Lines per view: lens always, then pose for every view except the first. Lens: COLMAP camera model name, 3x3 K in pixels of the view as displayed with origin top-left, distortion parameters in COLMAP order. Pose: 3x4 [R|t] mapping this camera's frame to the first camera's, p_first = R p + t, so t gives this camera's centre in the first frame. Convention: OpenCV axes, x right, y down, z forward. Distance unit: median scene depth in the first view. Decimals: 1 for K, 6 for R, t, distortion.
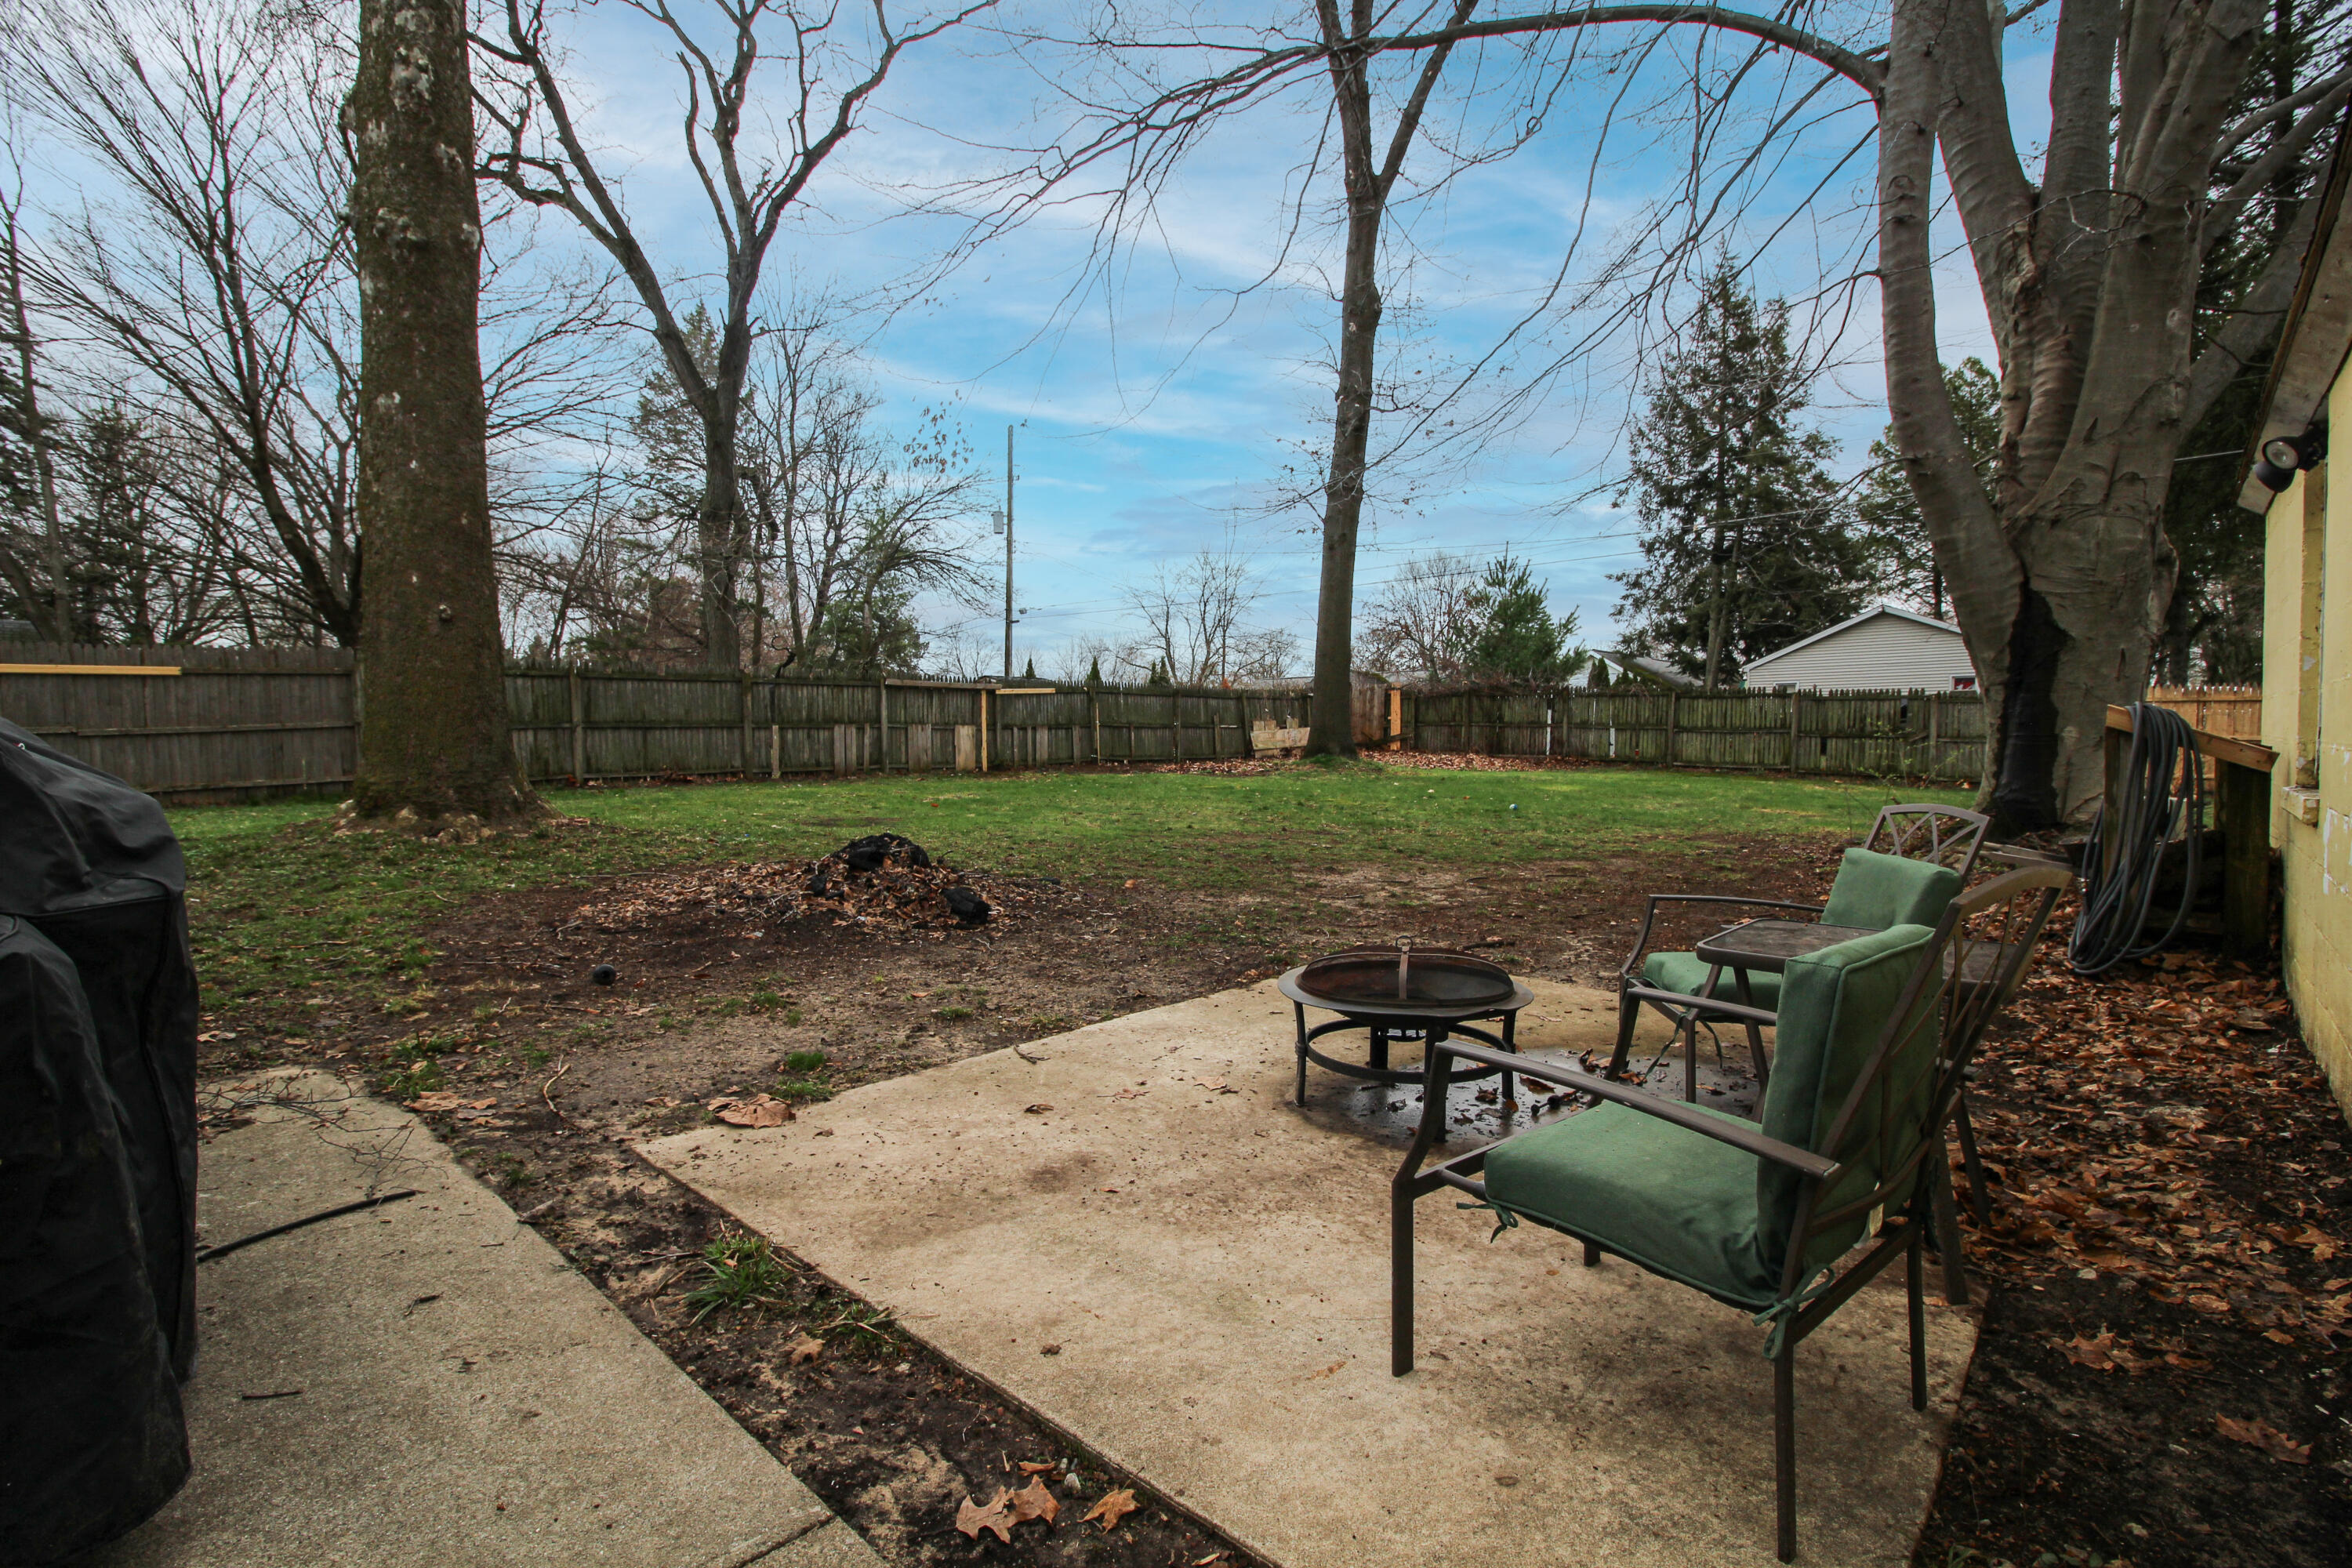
lens RADIAL K [[1075.3, 0, 1183.0], [0, 1075.3, 781.6], [0, 0, 1]] dist [0.000117, -0.009988]
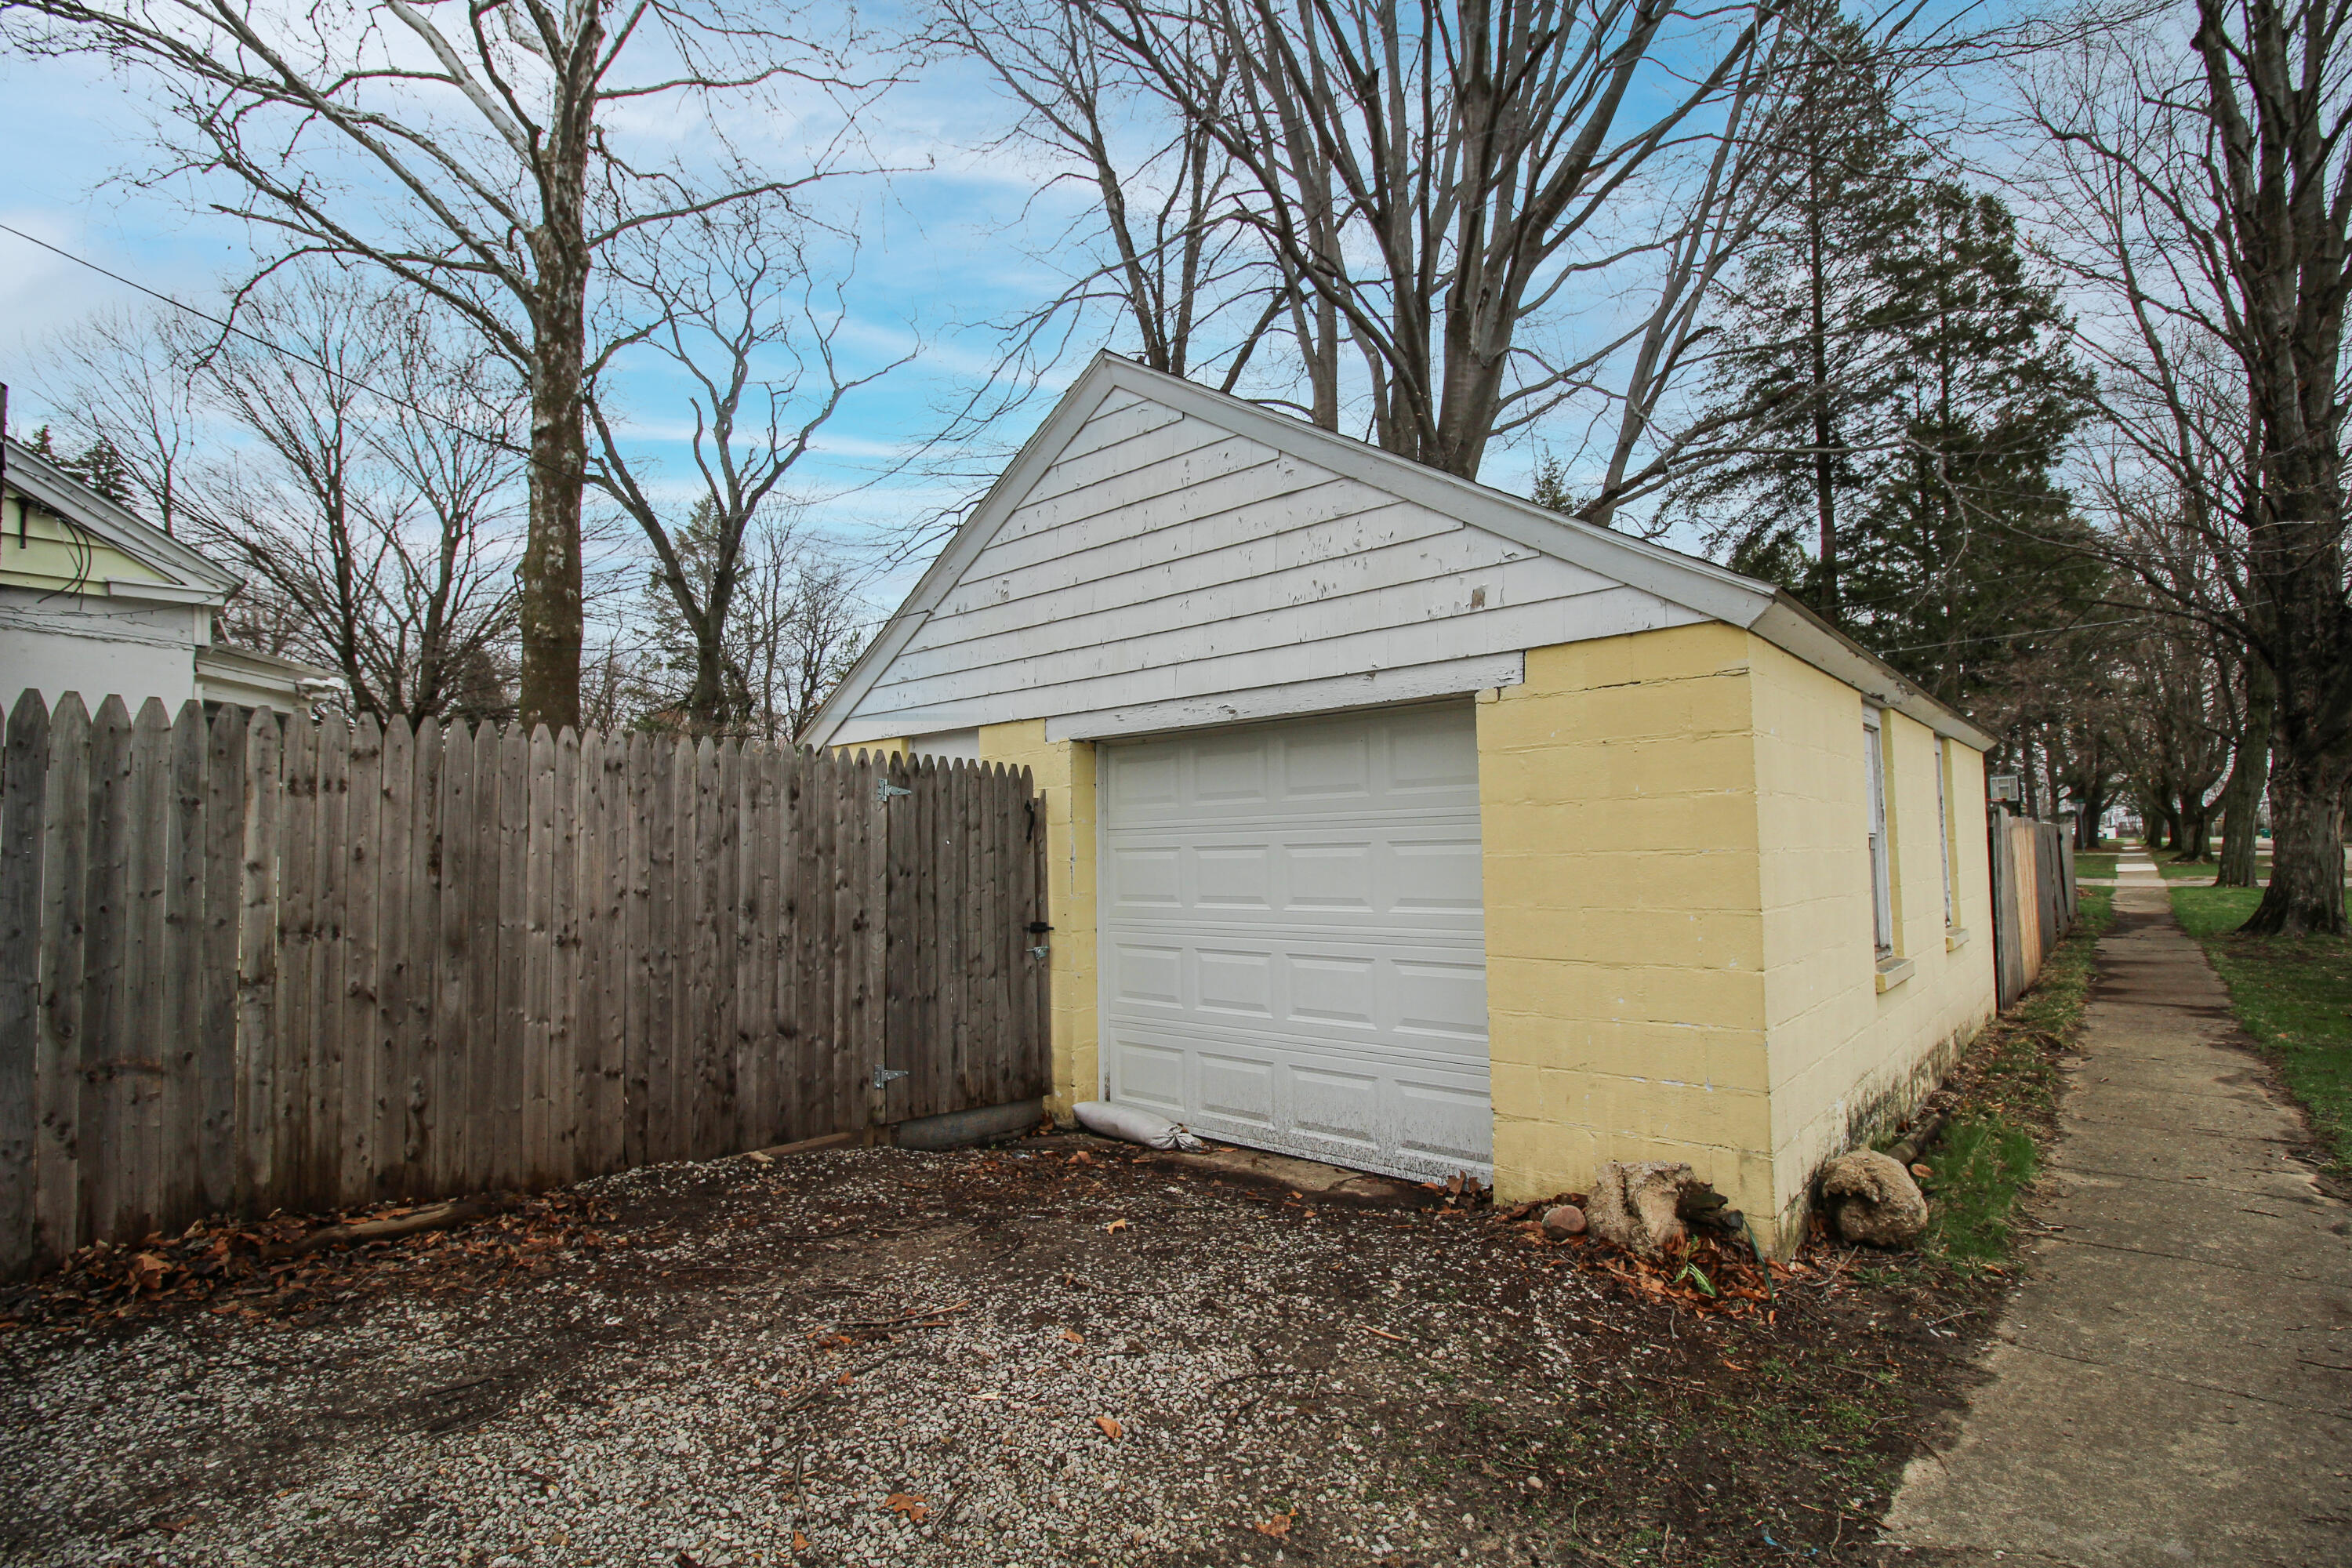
lens RADIAL K [[1082.1, 0, 1178.1], [0, 1082.1, 776.8], [0, 0, 1]] dist [-0.000009, -0.010837]
pose [[0.999989, -0.001086, 0.004477, 0.123676], [0.001569, 0.994017, -0.109217, -0.004489], [-0.004331, 0.109223, 0.994008, -0.273164]]
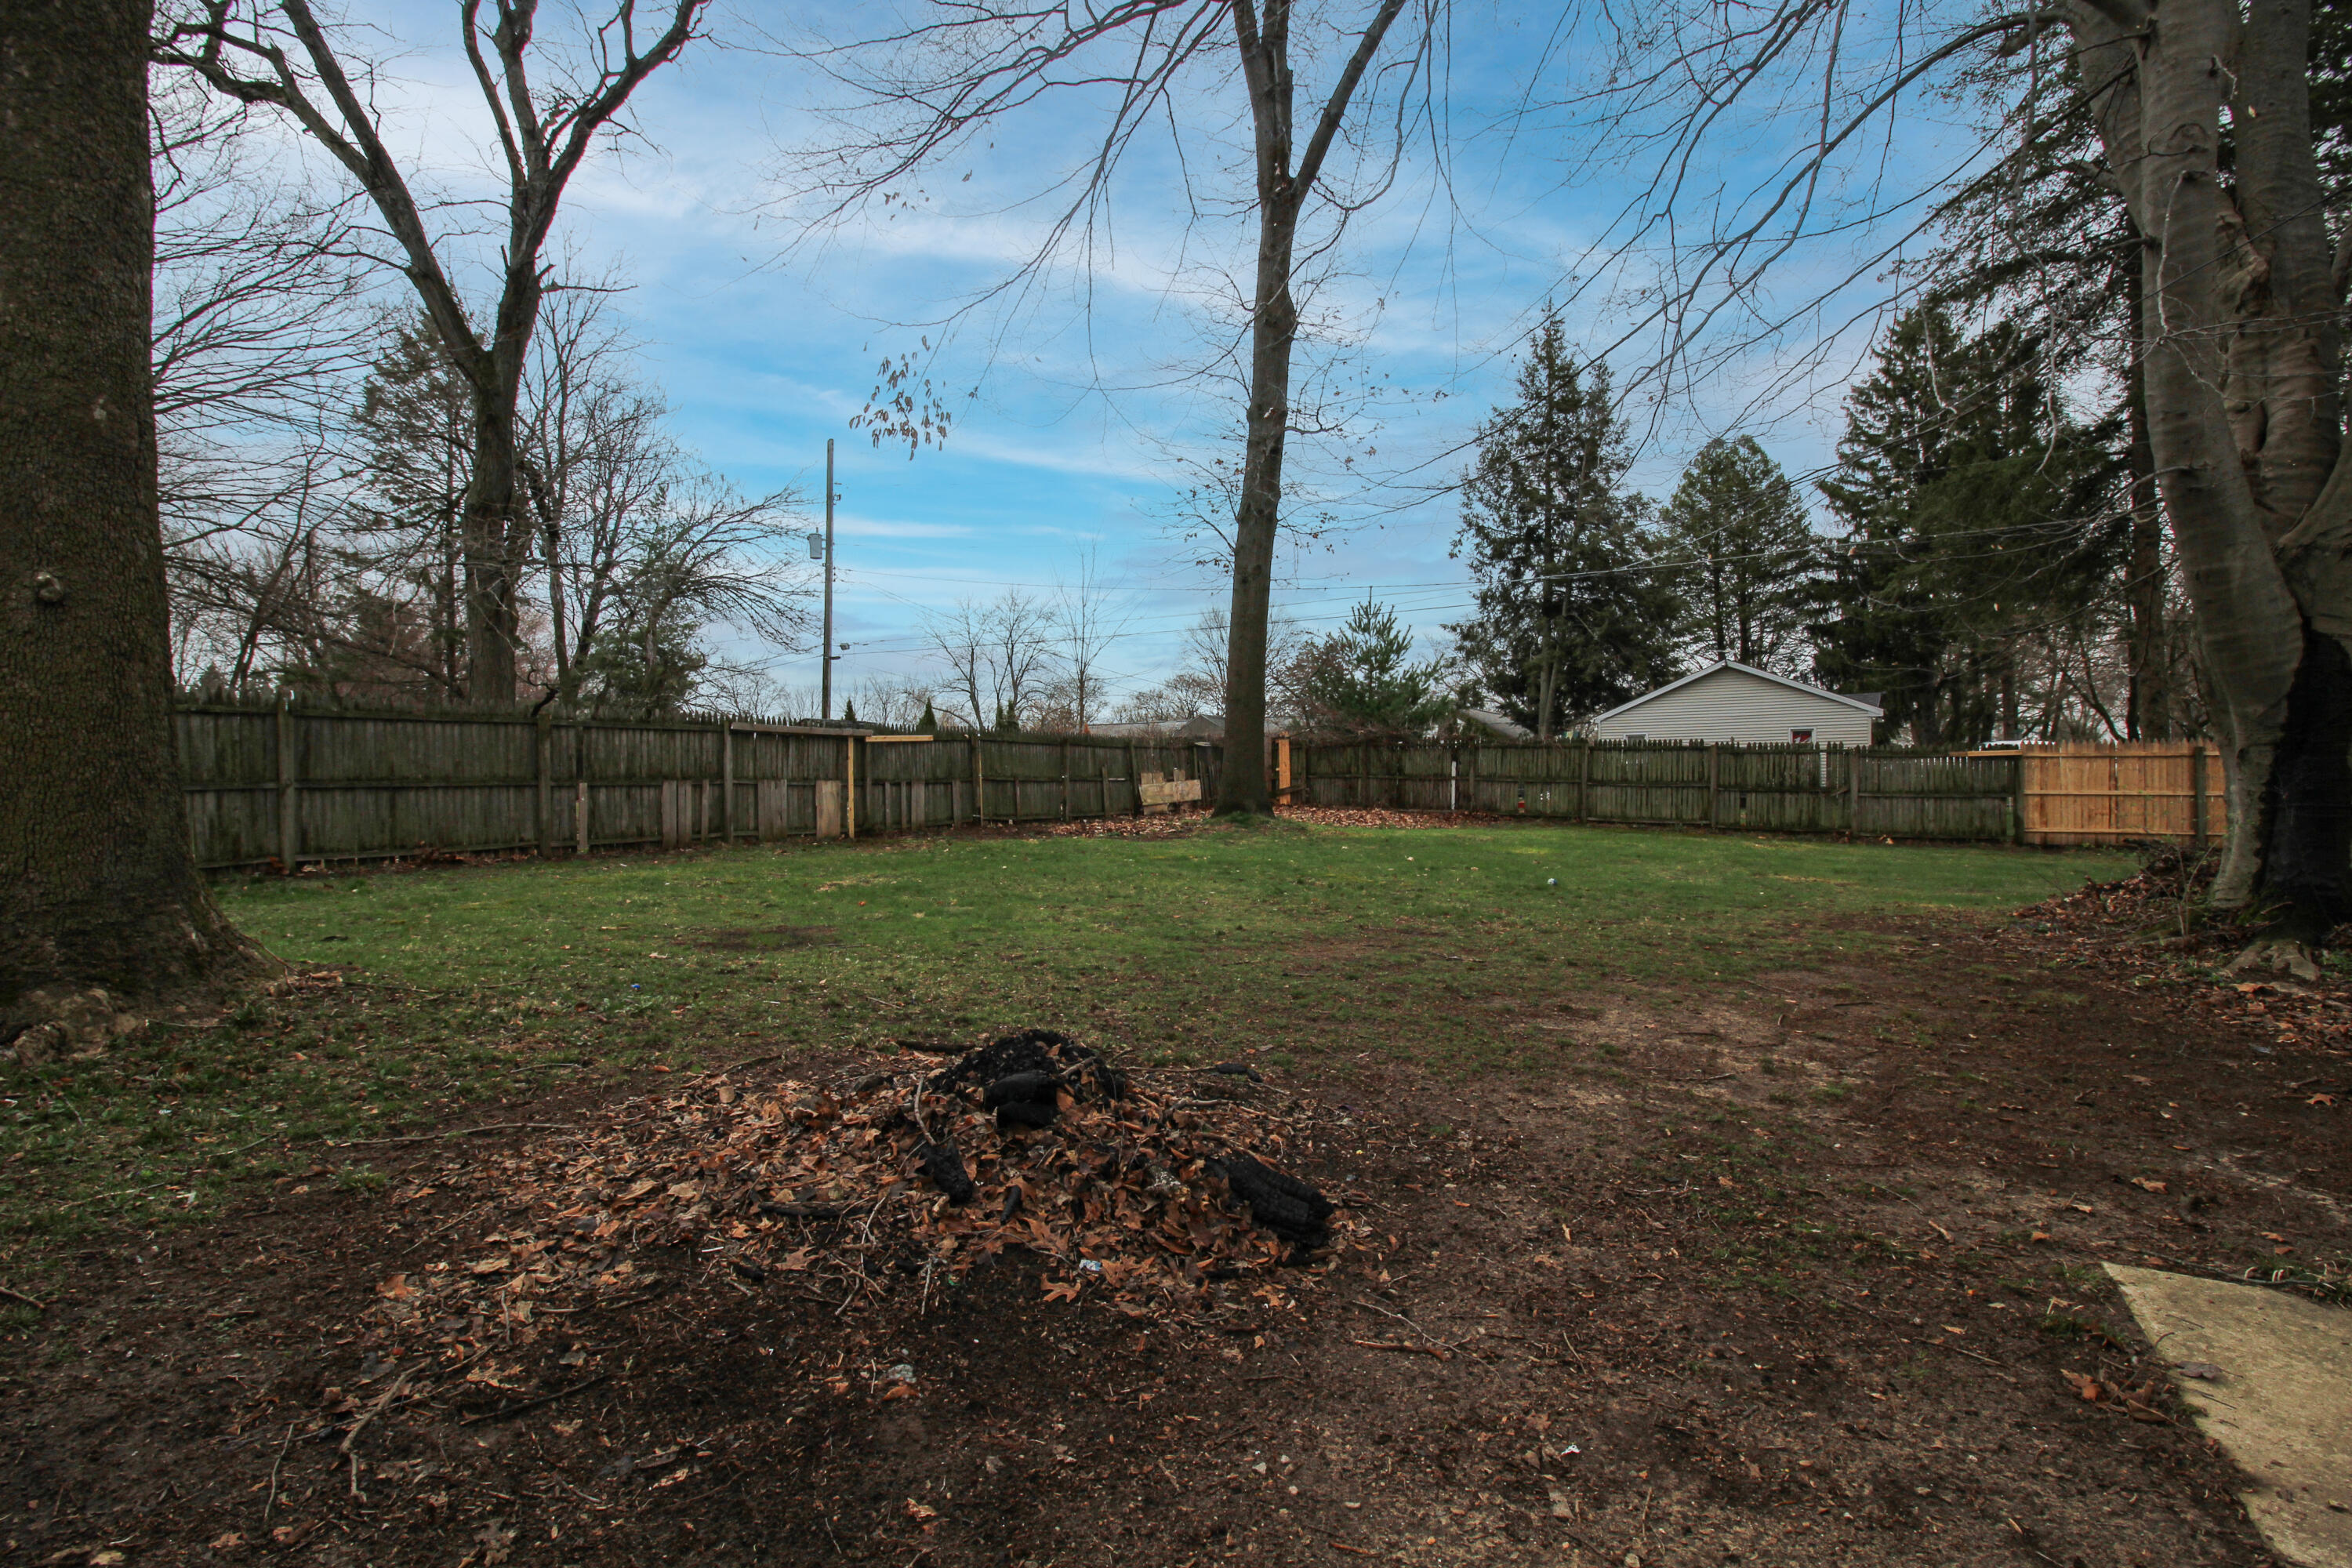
lens RADIAL K [[1082.1, 0, 1178.1], [0, 1082.1, 776.8], [0, 0, 1]] dist [-0.000009, -0.010837]
pose [[0.981162, 0.000442, 0.193188, -0.071715], [0.008609, 0.998904, -0.046007, -0.011157], [-0.192996, 0.046804, 0.980083, 0.111421]]
